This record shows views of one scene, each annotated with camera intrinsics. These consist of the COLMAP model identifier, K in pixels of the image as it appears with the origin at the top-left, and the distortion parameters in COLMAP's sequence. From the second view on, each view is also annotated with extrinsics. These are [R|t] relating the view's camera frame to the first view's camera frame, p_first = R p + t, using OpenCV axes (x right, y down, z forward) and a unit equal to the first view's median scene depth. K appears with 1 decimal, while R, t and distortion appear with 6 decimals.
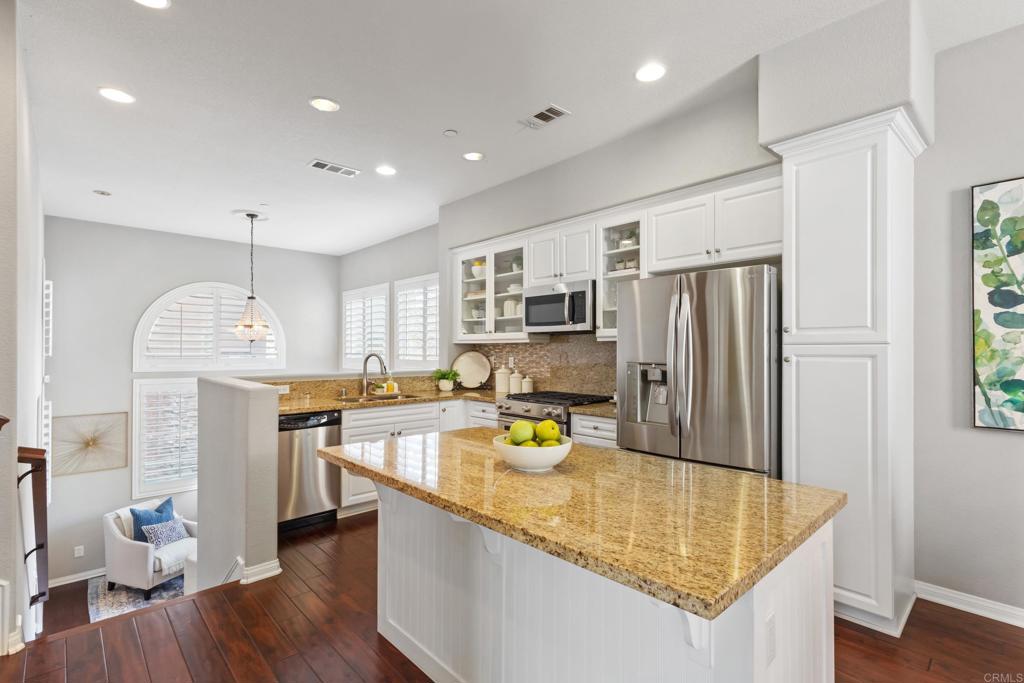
lens RADIAL K [[491.0, 0, 510.9], [0, 491.0, 345.4], [0, 0, 1]] dist [0.009504, 0.000578]
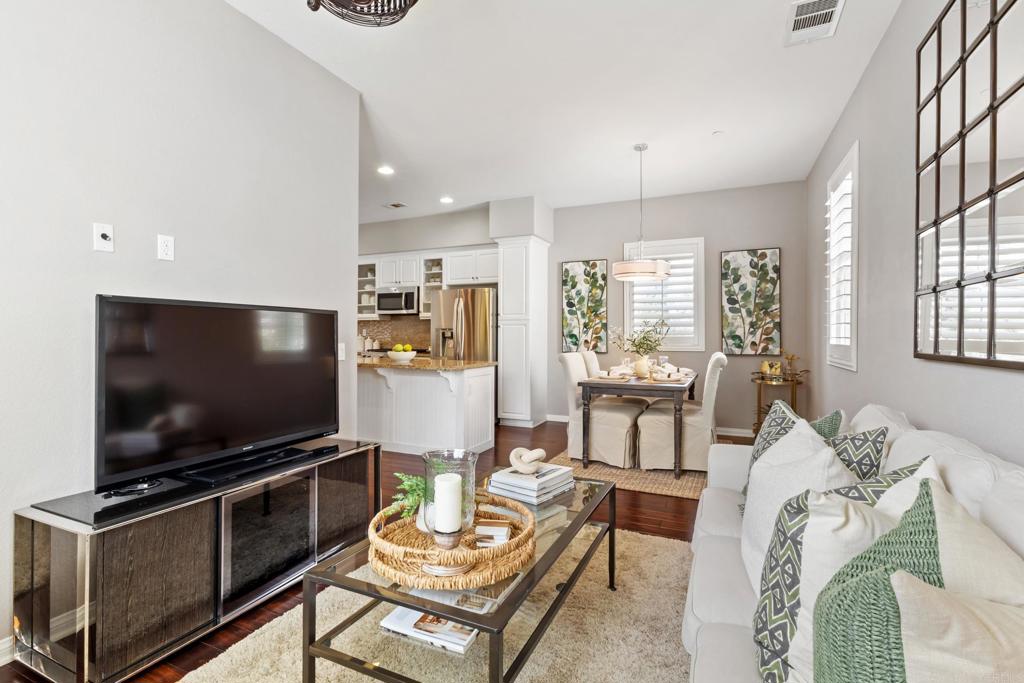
lens RADIAL K [[491.0, 0, 510.9], [0, 491.0, 338.5], [0, 0, 1]] dist [0.009504, 0.000578]
pose [[0.926387, 0.003245, 0.376559, -0.206802], [-0.008528, 0.999887, 0.012365, 0.038348], [-0.376476, -0.014666, 0.926310, -0.863432]]
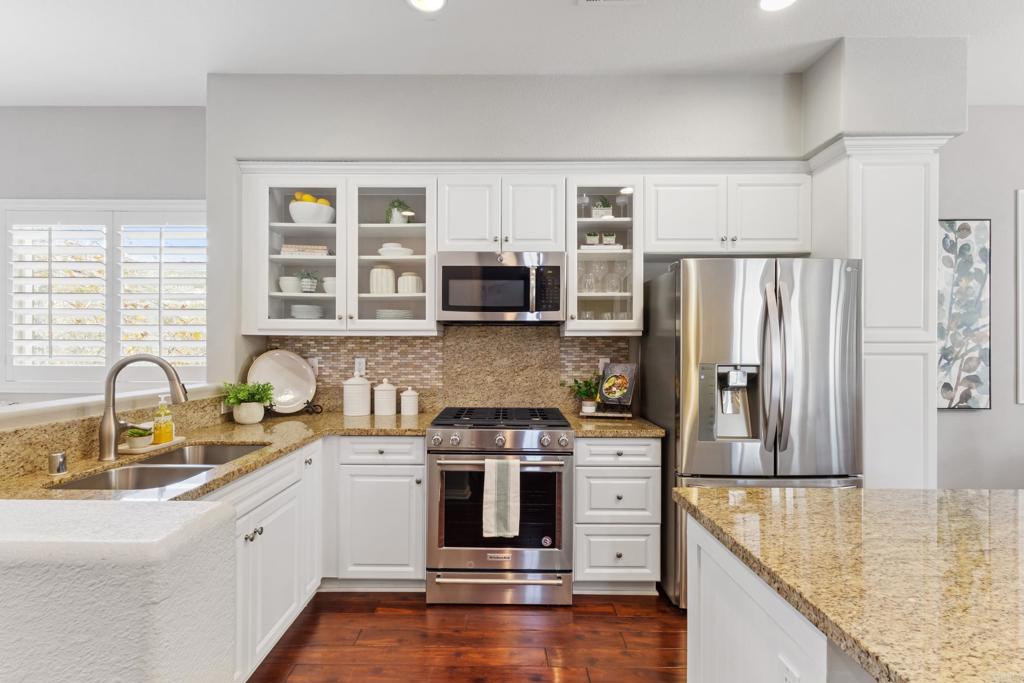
lens RADIAL K [[491.0, 0, 506.9], [0, 491.0, 347.3], [0, 0, 1]] dist [0.009504, 0.000578]
pose [[0.681805, 0.000430, 0.731534, -0.428800], [-0.009115, 0.999927, 0.007907, 0.003289], [-0.731477, -0.012059, 0.681759, 0.552010]]
